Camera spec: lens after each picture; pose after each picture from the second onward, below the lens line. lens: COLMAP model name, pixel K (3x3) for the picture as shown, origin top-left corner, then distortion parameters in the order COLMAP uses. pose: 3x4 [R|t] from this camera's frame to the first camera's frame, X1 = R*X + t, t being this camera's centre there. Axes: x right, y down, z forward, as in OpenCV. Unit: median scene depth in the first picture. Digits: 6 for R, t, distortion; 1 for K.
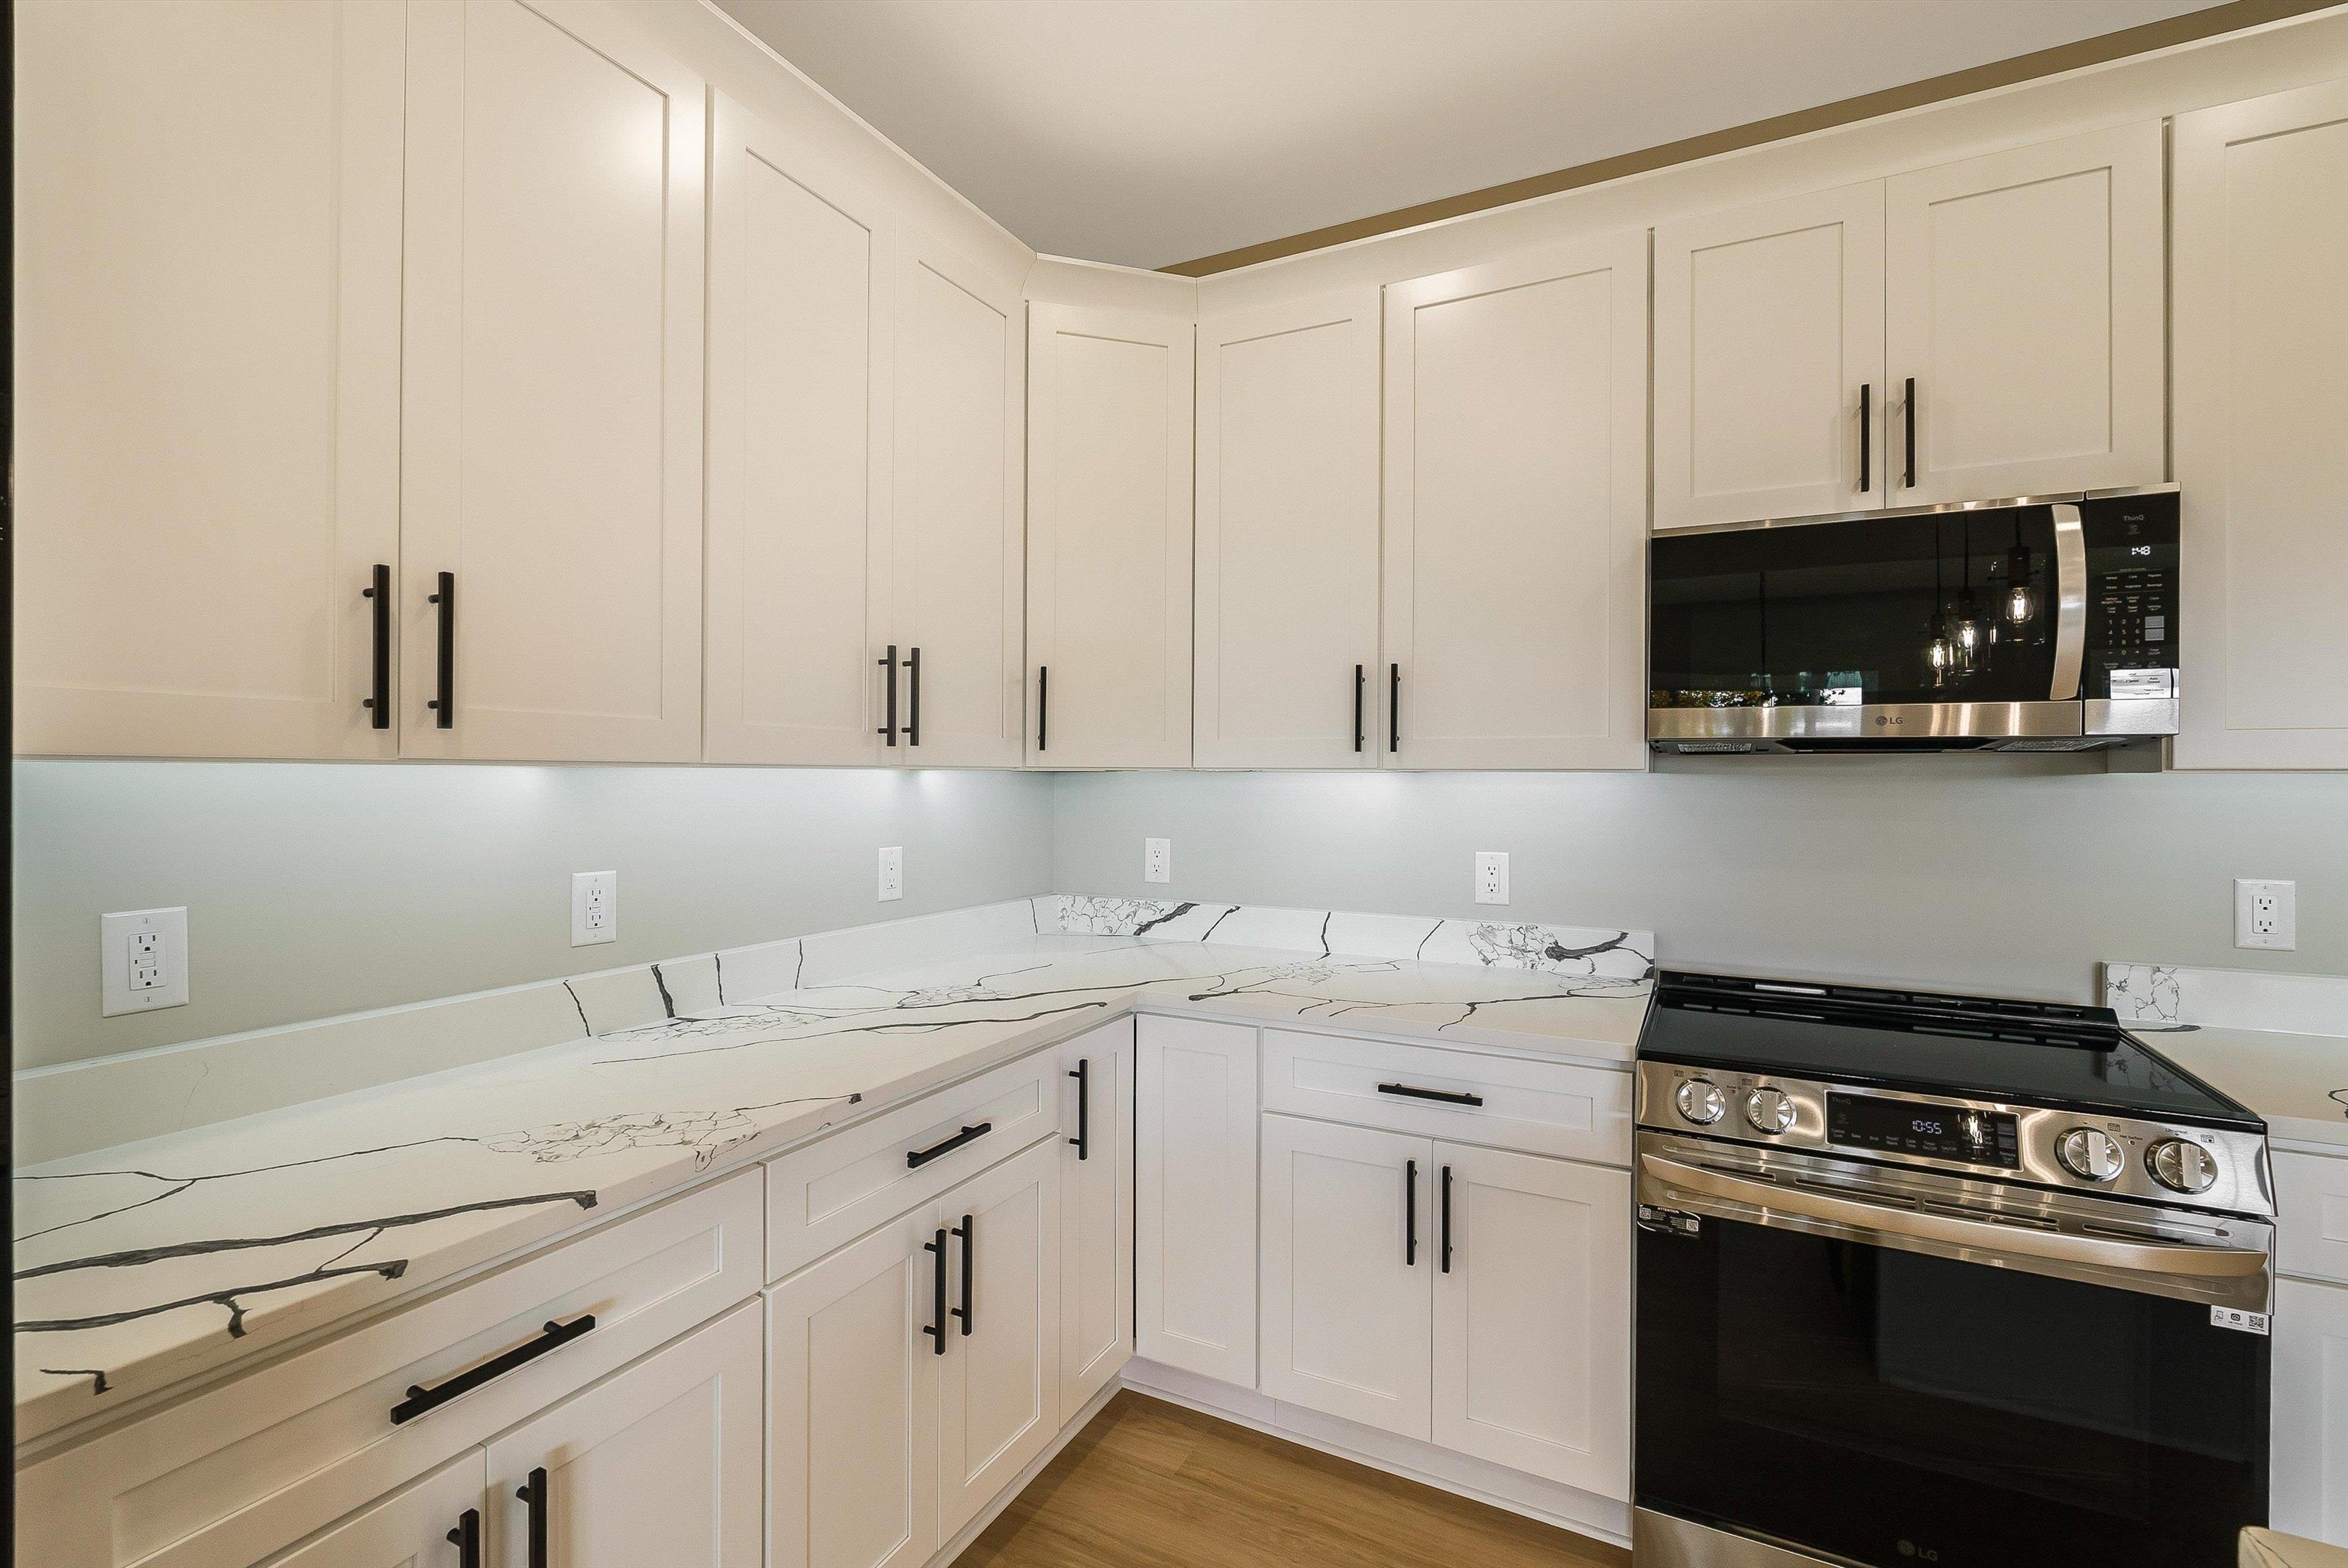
lens RADIAL K [[1041.2, 0, 1178.2], [0, 1041.2, 777.5], [0, 0, 1]] dist [-0.004990, -0.001834]
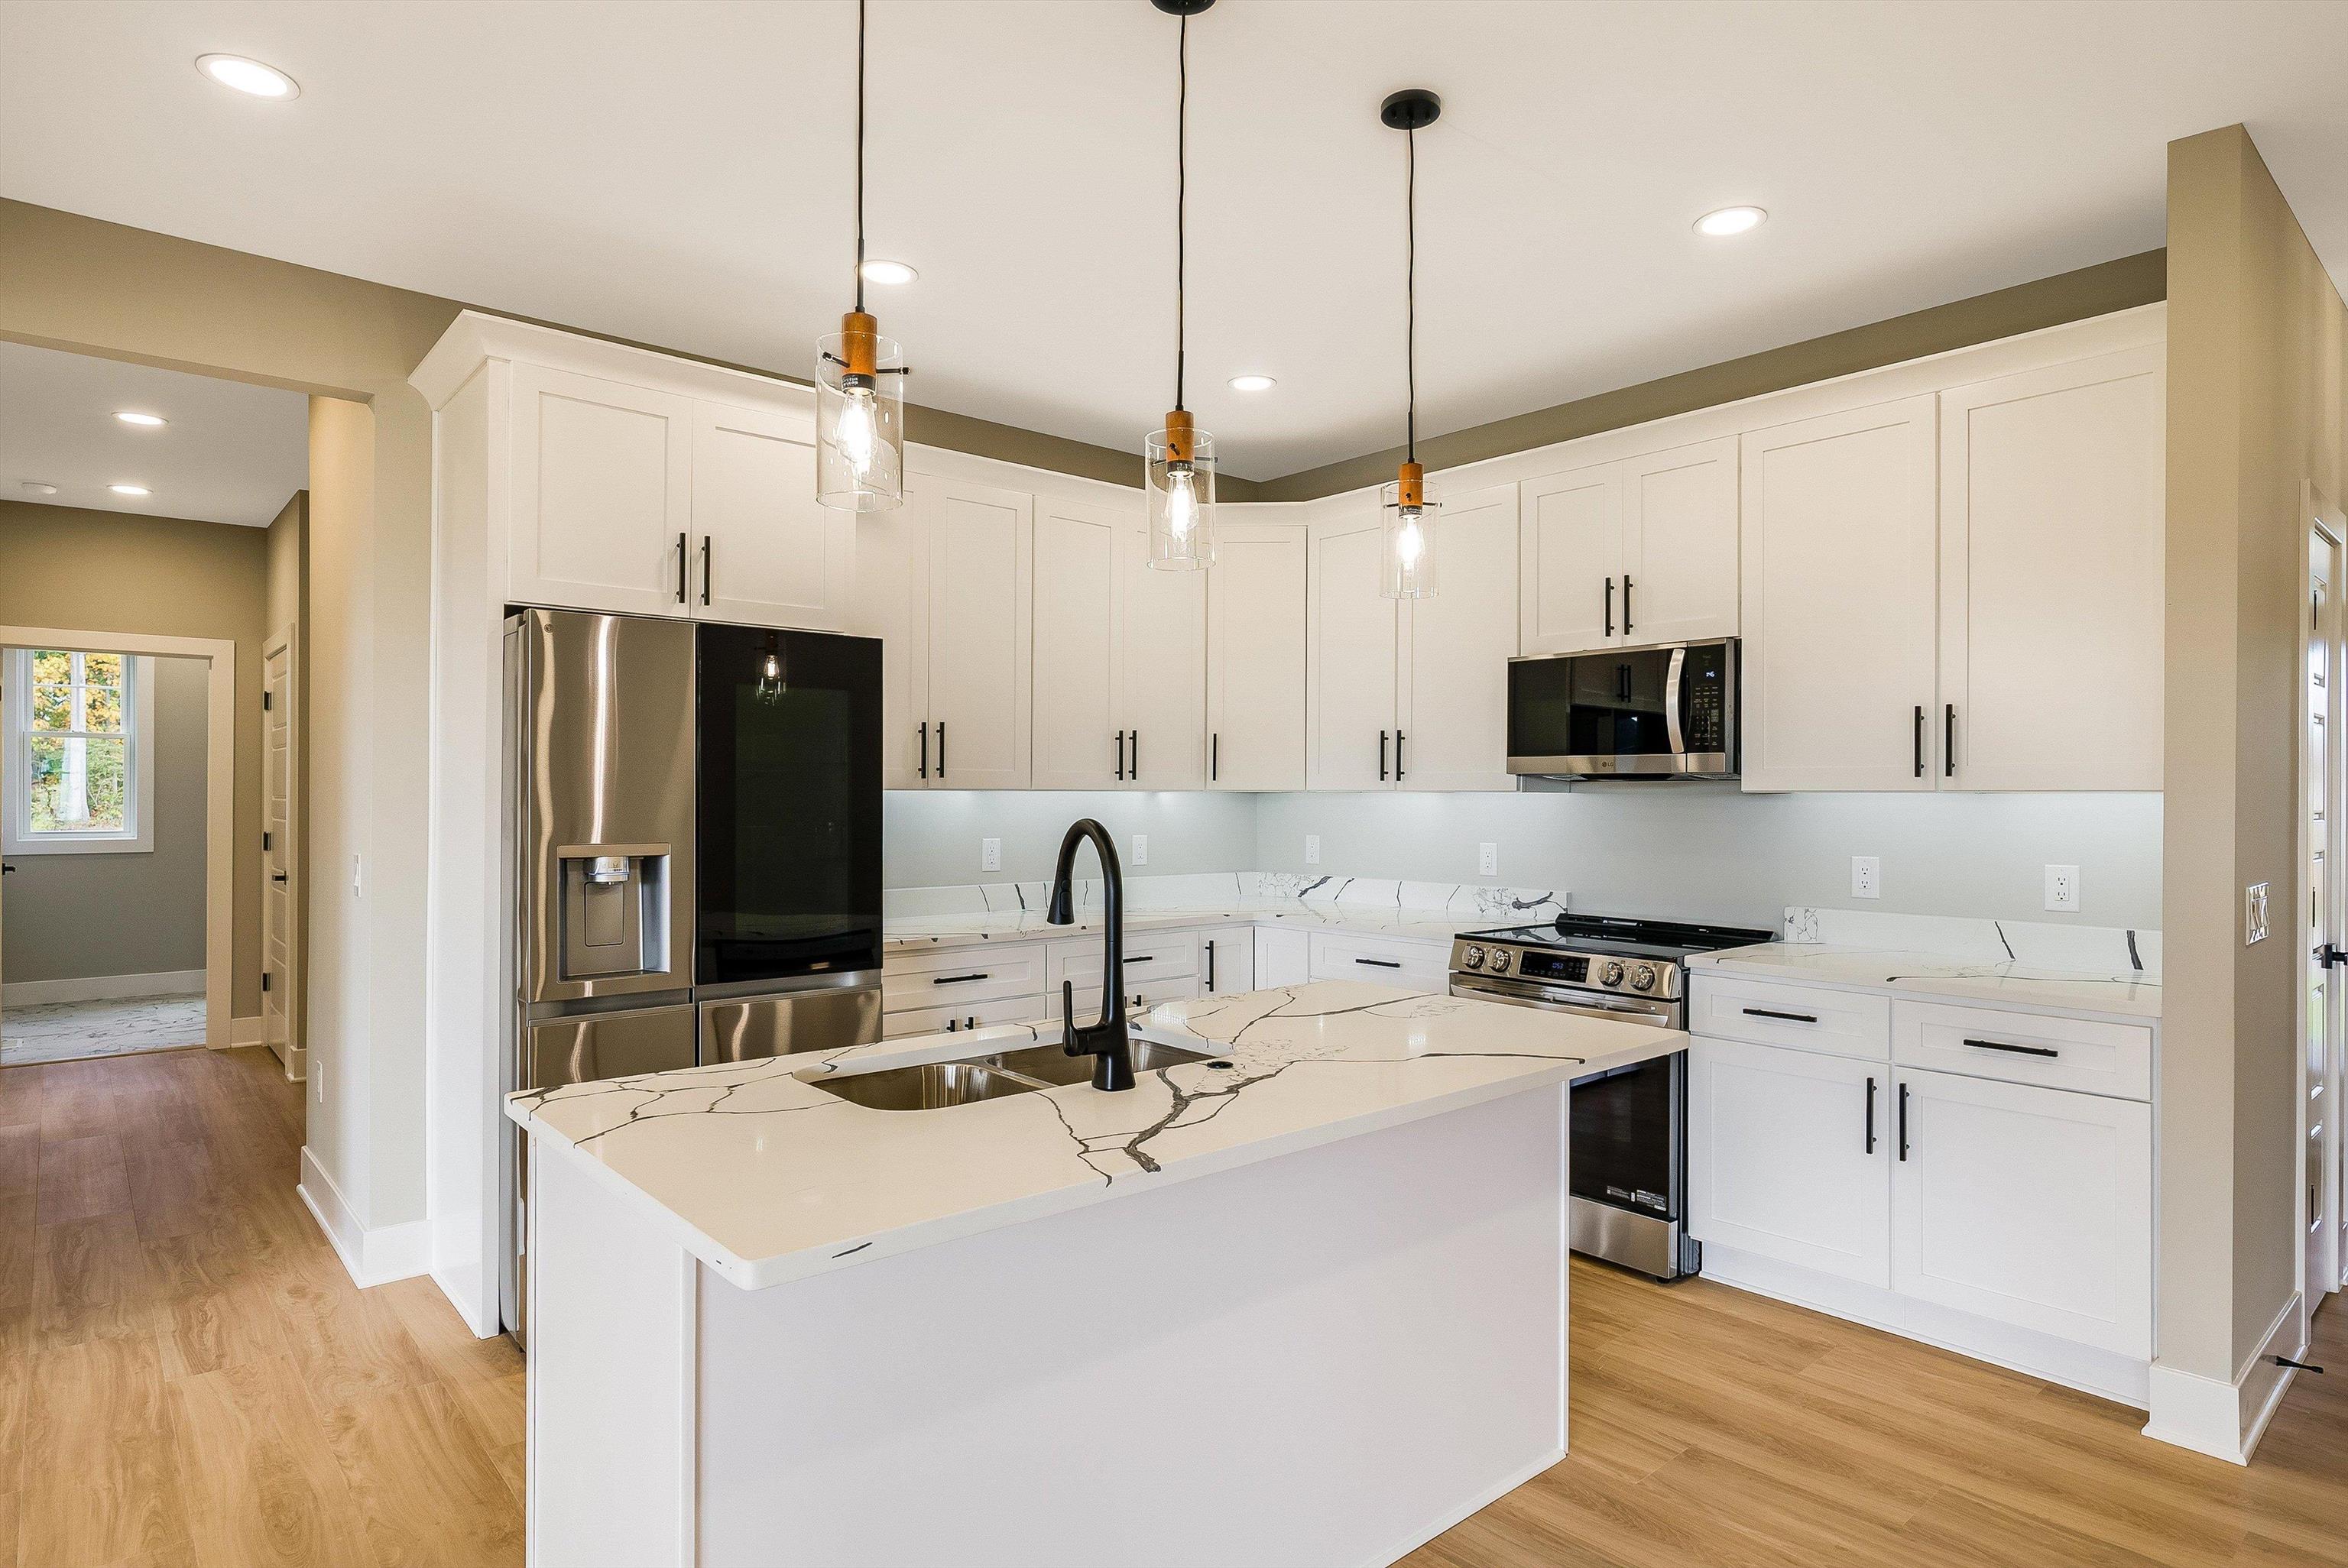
lens RADIAL K [[1275.8, 0, 1185.4], [0, 1275.8, 788.0], [0, 0, 1]] dist [-0.006086, 0.001240]
pose [[0.930656, -0.002601, -0.365885, 0.738040], [-0.000705, 0.999960, -0.008903, 0.006857], [0.365894, 0.008544, 0.930617, -1.243711]]
